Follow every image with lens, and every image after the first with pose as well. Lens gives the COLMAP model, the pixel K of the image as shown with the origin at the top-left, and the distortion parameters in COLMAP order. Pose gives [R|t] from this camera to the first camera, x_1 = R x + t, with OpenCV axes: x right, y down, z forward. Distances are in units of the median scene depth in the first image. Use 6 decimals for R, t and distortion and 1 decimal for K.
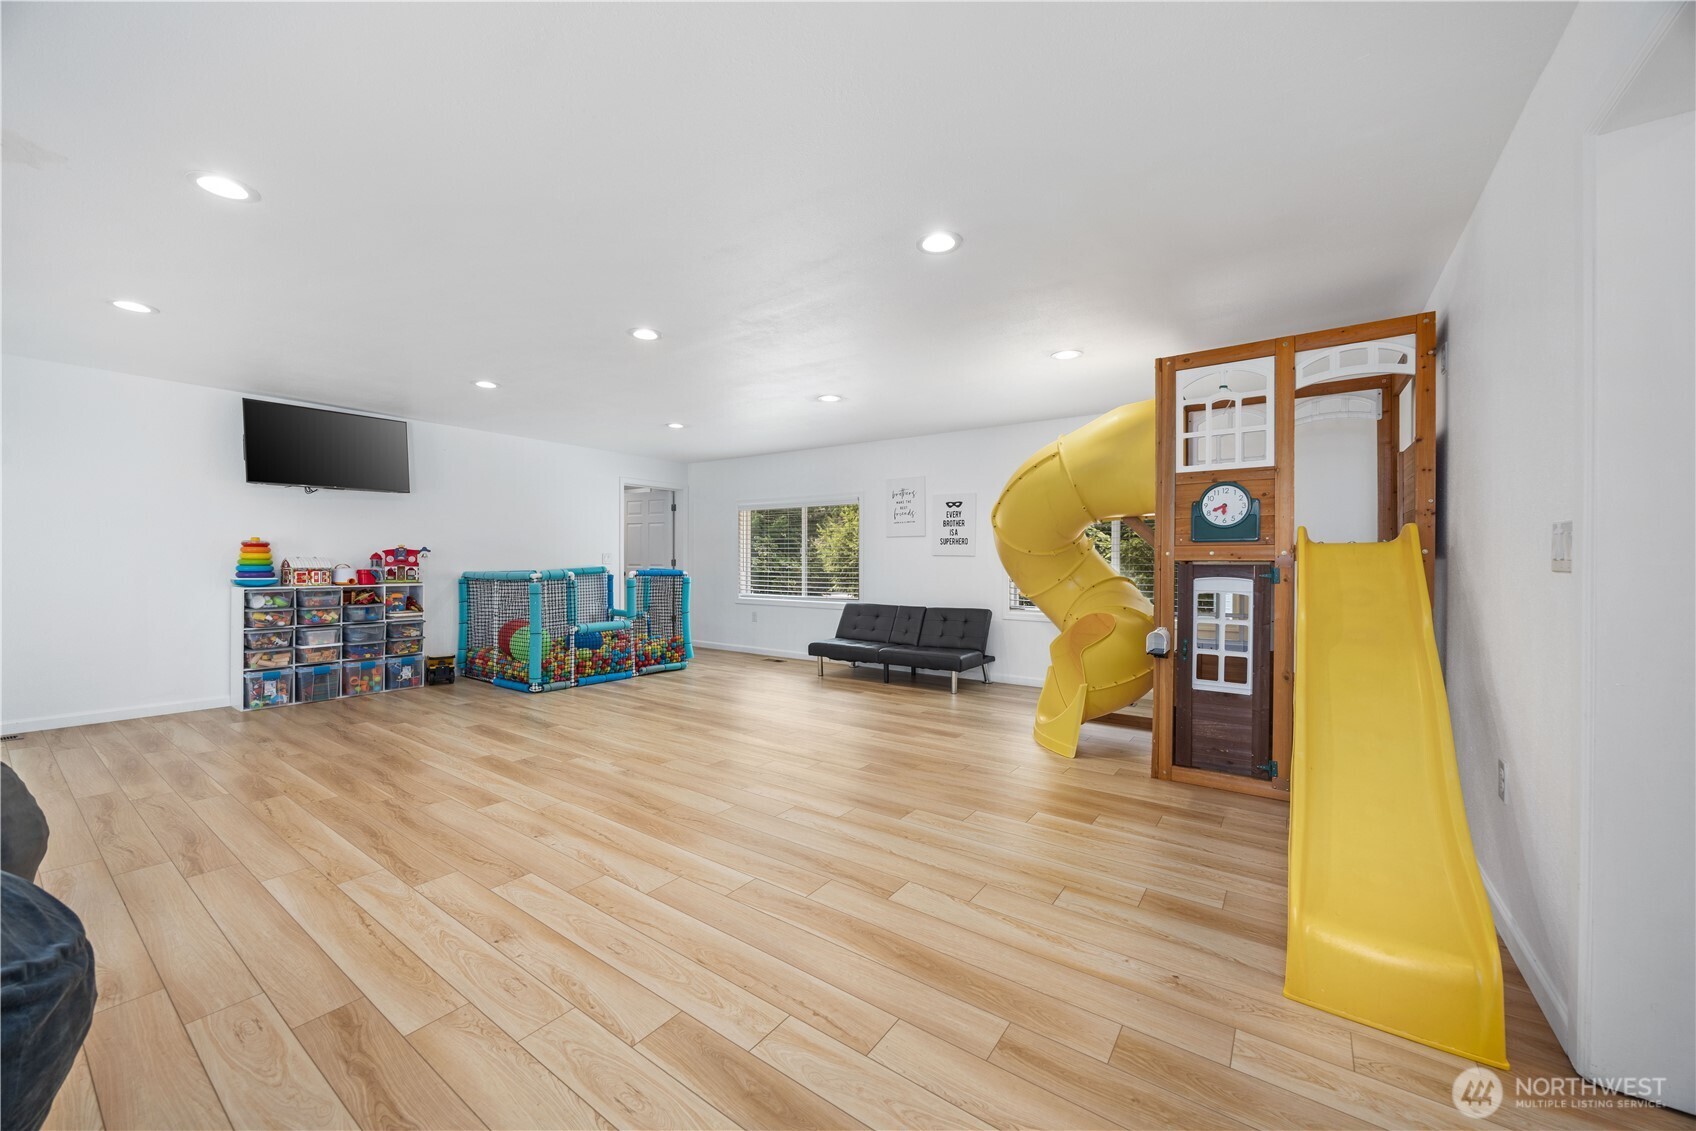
lens RADIAL K [[643.3, 0, 840.9], [0, 643.3, 562.5], [0, 0, 1]] dist [-0.003176, 0.000080]
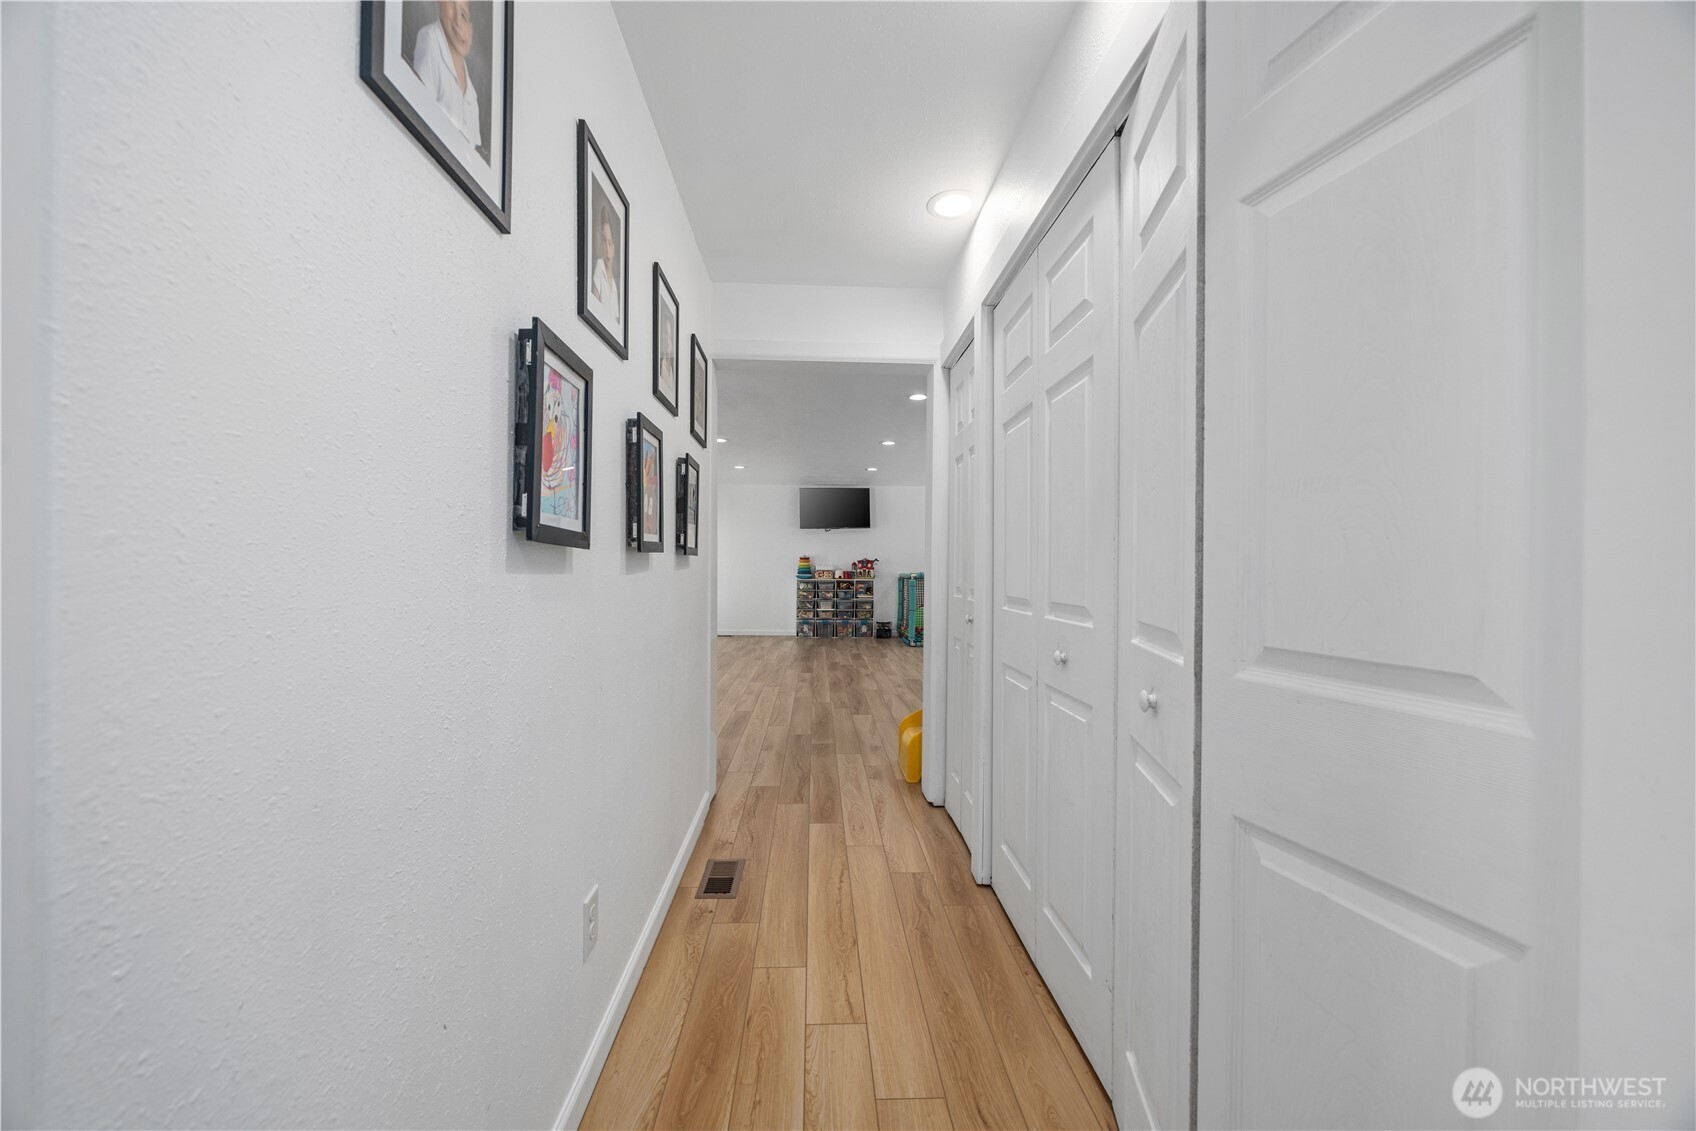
lens RADIAL K [[643.3, 0, 848.3], [0, 643.3, 565.7], [0, 0, 1]] dist [-0.003176, 0.000080]
pose [[0.597272, -0.003295, -0.802032, 0.806997], [-0.005568, 0.999950, -0.008255, 0.011795], [0.802019, 0.009396, 0.597224, -0.116201]]
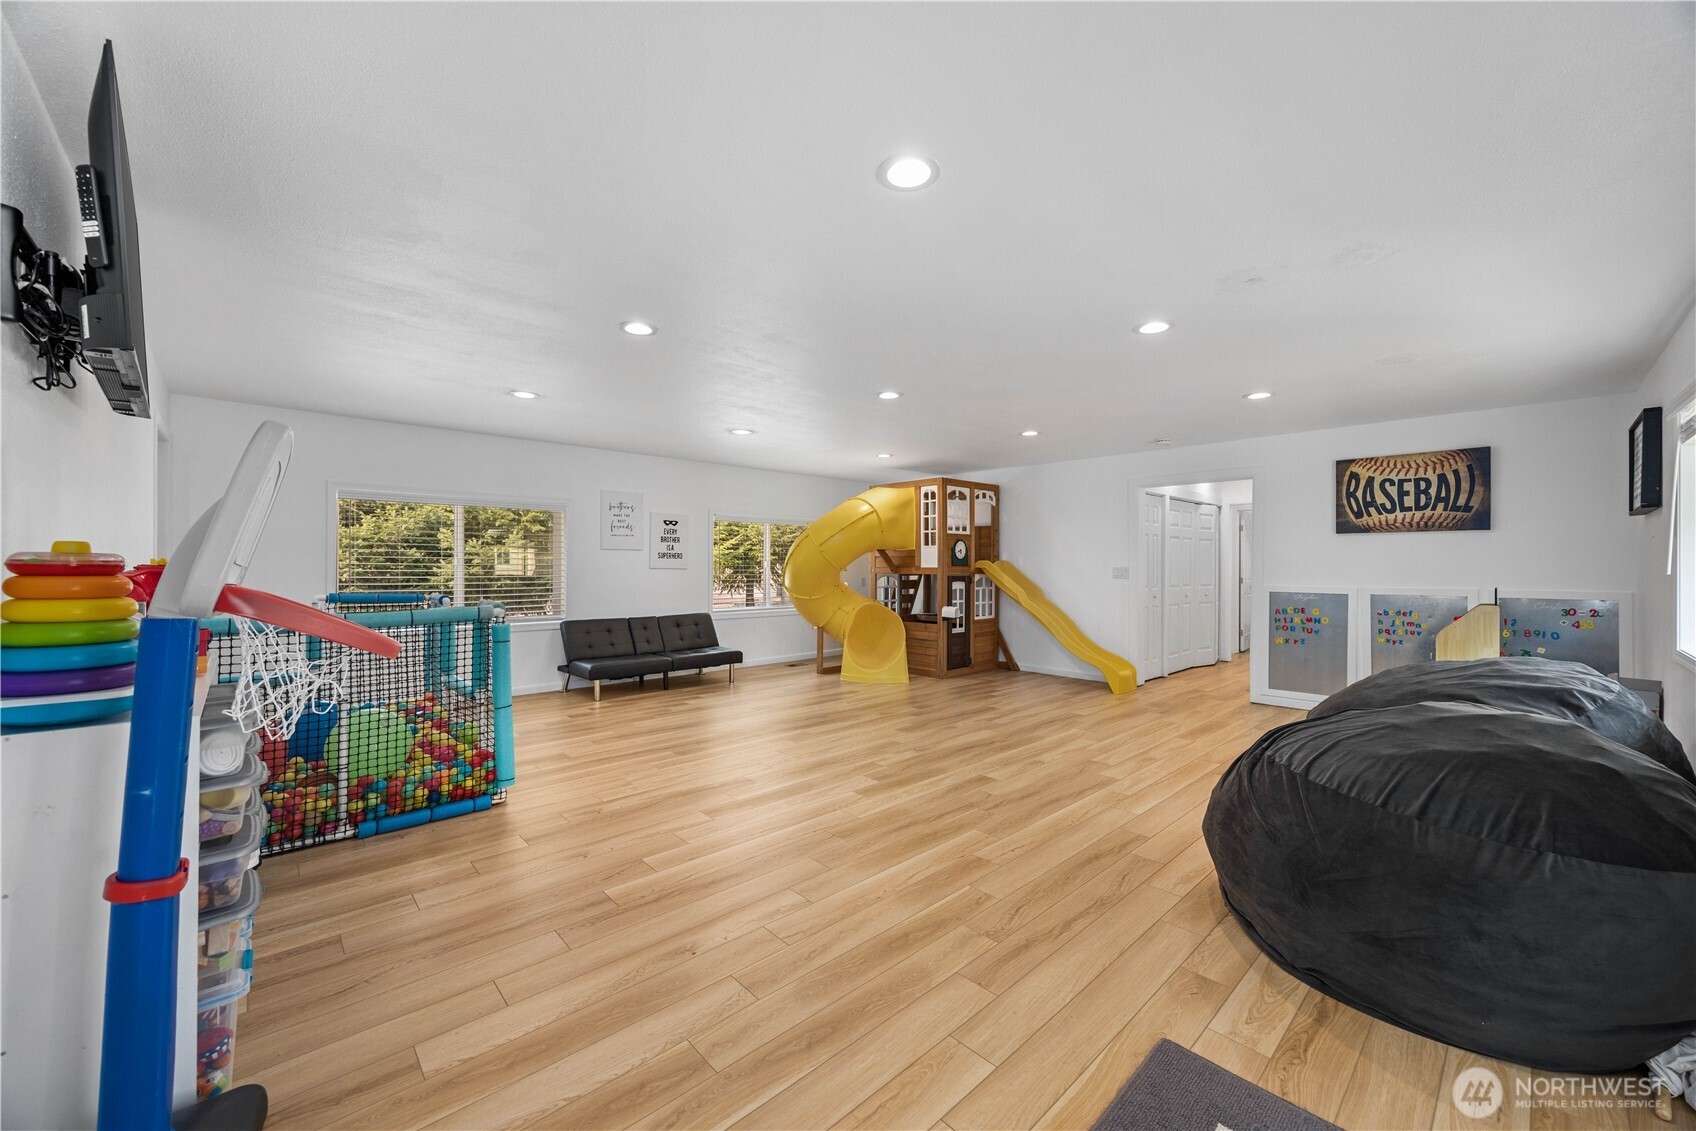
lens RADIAL K [[643.3, 0, 841.2], [0, 643.3, 566.7], [0, 0, 1]] dist [-0.003176, 0.000080]
pose [[0.199496, -0.008183, 0.979865, -1.078609], [-0.003139, 0.999955, 0.008989, -0.030847], [-0.979894, -0.004869, 0.199461, 0.604009]]
